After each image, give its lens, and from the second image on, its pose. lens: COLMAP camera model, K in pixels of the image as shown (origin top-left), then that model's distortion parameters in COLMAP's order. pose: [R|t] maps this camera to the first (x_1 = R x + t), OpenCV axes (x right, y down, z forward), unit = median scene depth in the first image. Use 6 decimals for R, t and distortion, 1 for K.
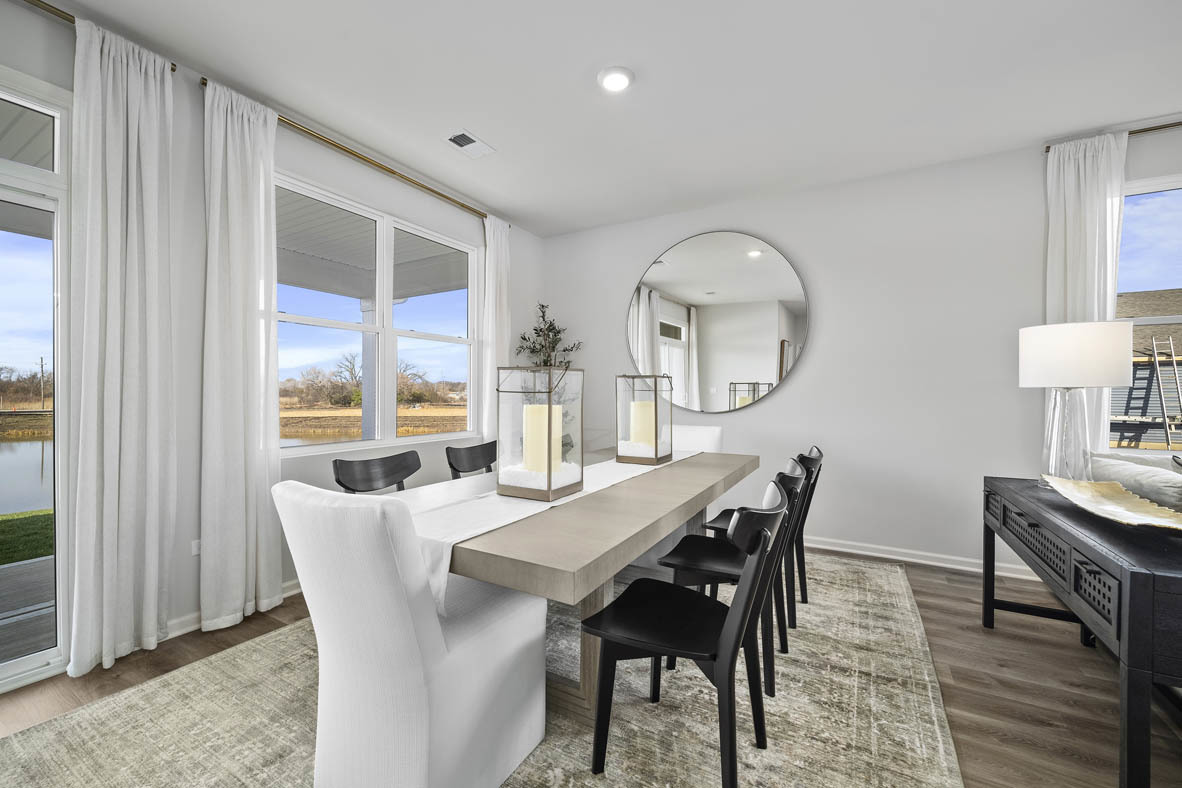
lens RADIAL K [[477.7, 0, 591.0], [0, 477.7, 394.0], [0, 0, 1]] dist [0.000663, 0.000241]
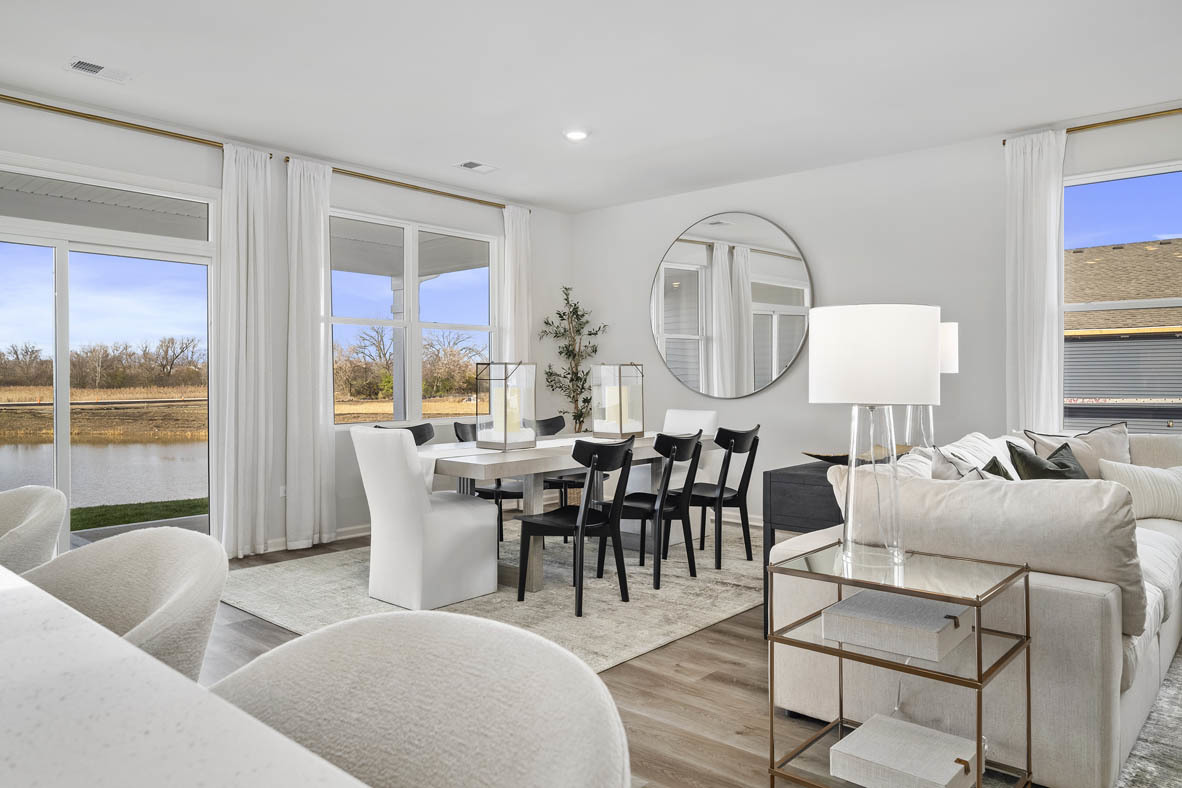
lens RADIAL K [[814.1, 0, 589.7], [0, 814.1, 371.8], [0, 0, 1]] dist [-0.003159, -0.000950]
pose [[0.977845, -0.006951, -0.209213, 0.314007], [0.005329, 0.999951, -0.008314, -0.002771], [0.209261, 0.007015, 0.977835, -0.649659]]
